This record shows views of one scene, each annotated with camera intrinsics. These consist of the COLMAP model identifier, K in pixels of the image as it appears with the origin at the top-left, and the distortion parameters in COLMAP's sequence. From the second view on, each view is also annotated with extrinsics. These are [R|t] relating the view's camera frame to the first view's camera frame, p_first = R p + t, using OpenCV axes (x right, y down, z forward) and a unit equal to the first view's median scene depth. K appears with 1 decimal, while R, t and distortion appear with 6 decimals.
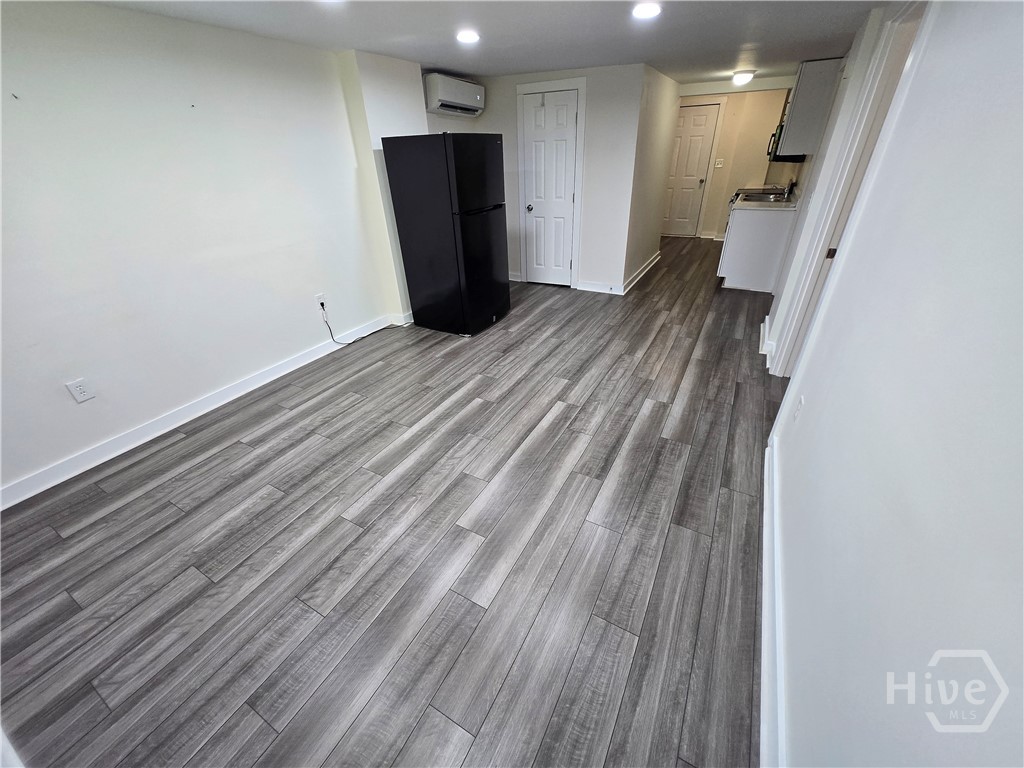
lens RADIAL K [[403.1, 0, 510.2], [0, 403.1, 381.1], [0, 0, 1]] dist [-0.002082, -0.000455]
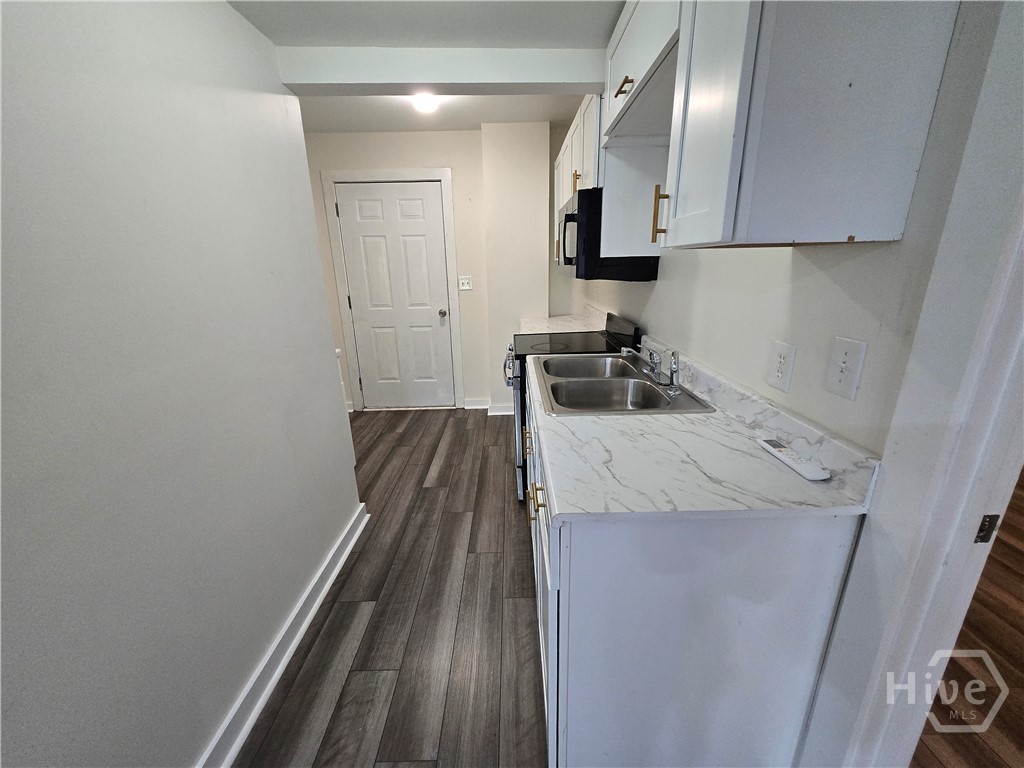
lens RADIAL K [[403.1, 0, 513.6], [0, 403.1, 388.1], [0, 0, 1]] dist [-0.002082, -0.000455]
pose [[0.867568, -0.134396, 0.478814, 0.699166], [0.245360, 0.953129, -0.177042, -0.689955], [-0.432578, 0.271078, 0.859880, 1.278009]]
